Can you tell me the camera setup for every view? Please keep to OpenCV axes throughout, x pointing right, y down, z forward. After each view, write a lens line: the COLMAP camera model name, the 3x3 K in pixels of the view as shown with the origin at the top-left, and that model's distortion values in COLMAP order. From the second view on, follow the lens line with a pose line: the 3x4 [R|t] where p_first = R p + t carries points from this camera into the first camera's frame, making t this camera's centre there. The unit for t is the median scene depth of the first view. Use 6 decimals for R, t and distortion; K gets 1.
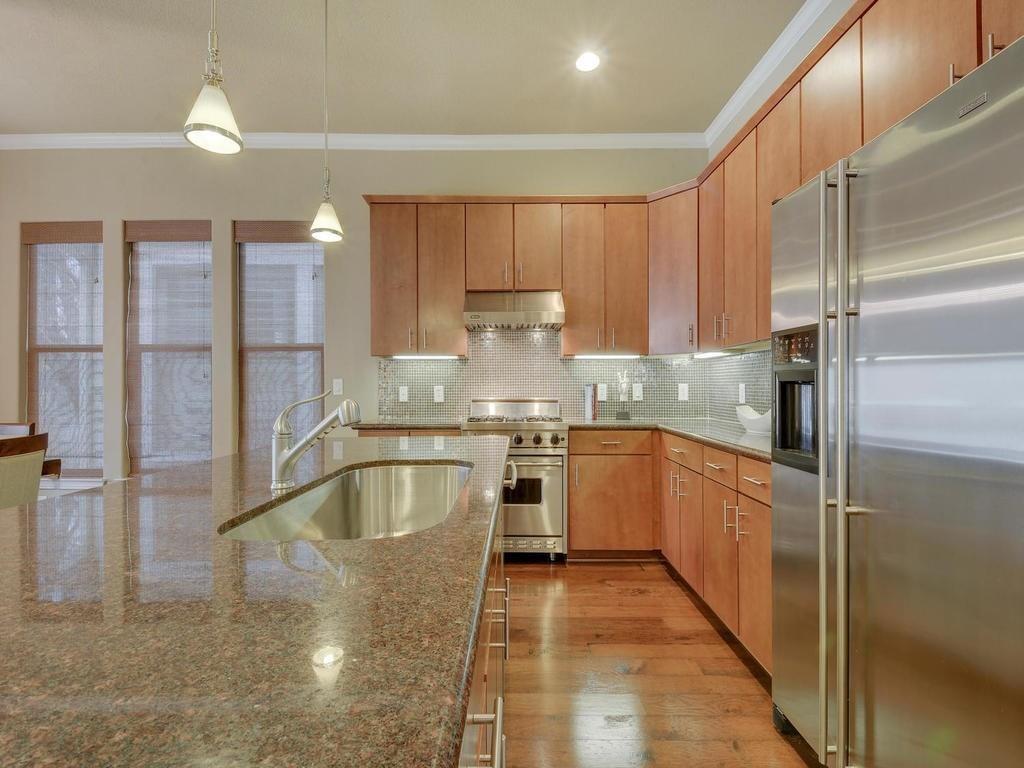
lens RADIAL K [[446.0, 0, 516.9], [0, 446.0, 389.0], [0, 0, 1]] dist [0.008963, -0.024222]
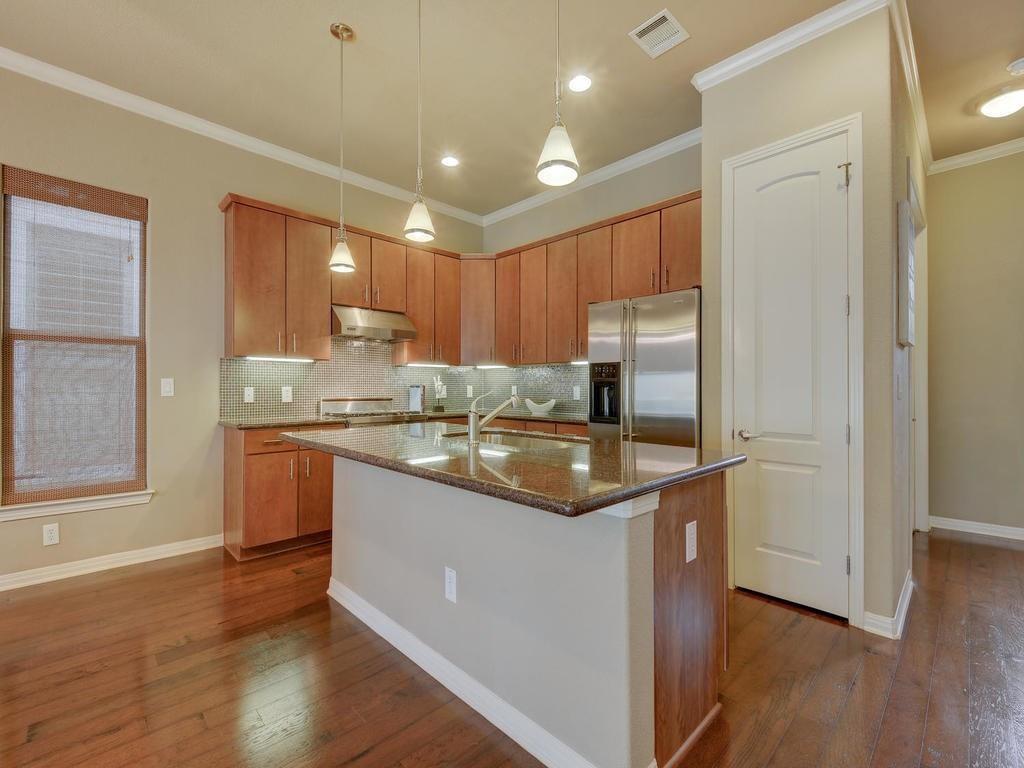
lens RADIAL K [[446.0, 0, 516.9], [0, 446.0, 389.0], [0, 0, 1]] dist [0.008963, -0.024222]
pose [[0.710198, 0.001031, 0.704001, -0.579124], [0.000552, 0.999998, -0.002021, 0.000749], [-0.704001, 0.001824, 0.710196, -0.138383]]
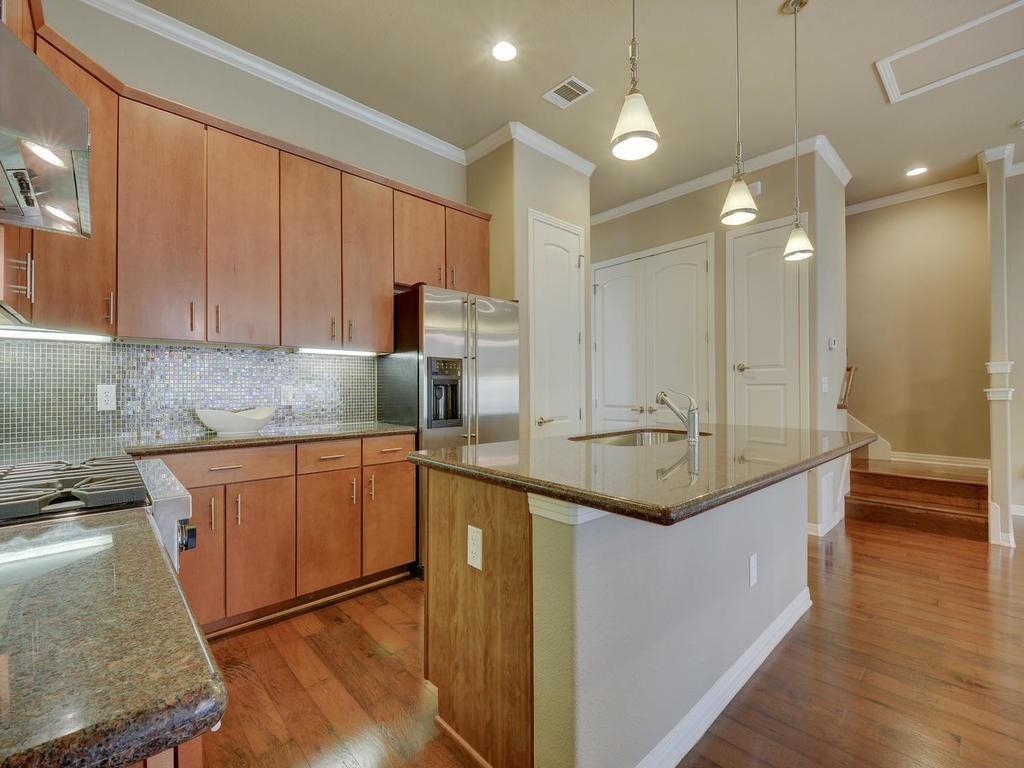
lens RADIAL K [[446.0, 0, 516.9], [0, 446.0, 389.0], [0, 0, 1]] dist [0.008963, -0.024222]
pose [[-0.681914, 0.004385, 0.731419, -0.472062], [0.005578, 0.999984, -0.000794, 0.002105], [-0.731411, 0.003538, -0.681928, 0.935201]]
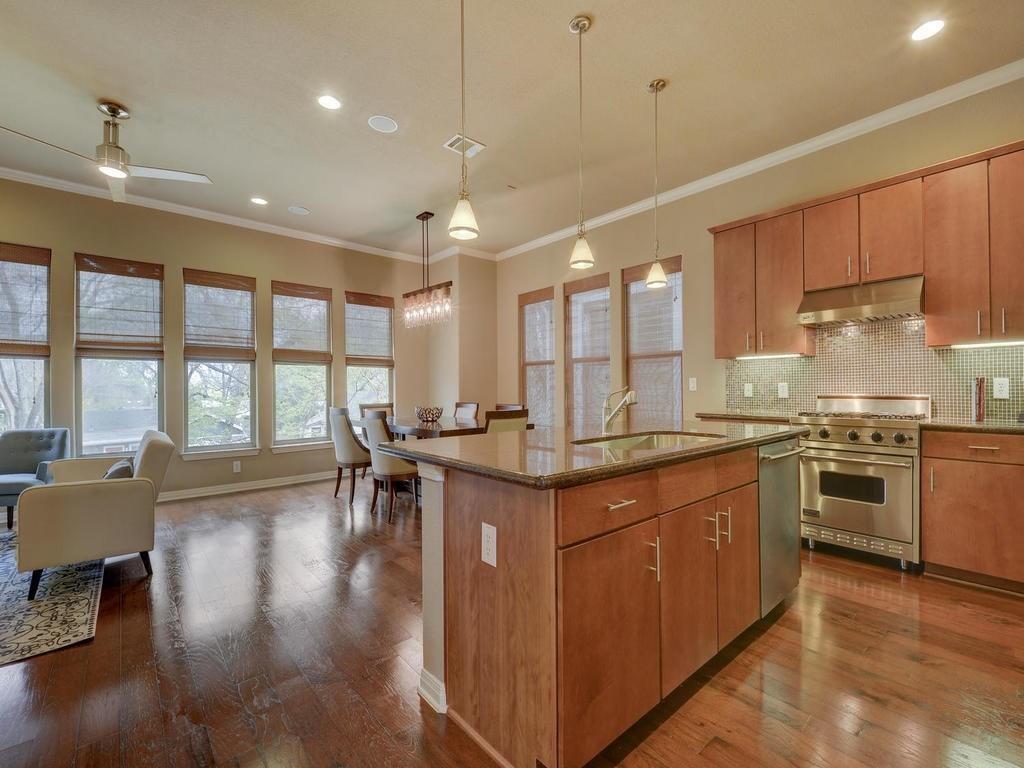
lens RADIAL K [[446.0, 0, 516.9], [0, 446.0, 389.0], [0, 0, 1]] dist [0.008963, -0.024222]
pose [[0.646379, 0.000876, -0.763016, 0.252078], [0.004094, 0.999981, 0.004616, 0.001433], [0.763005, -0.006108, 0.646363, -0.200614]]
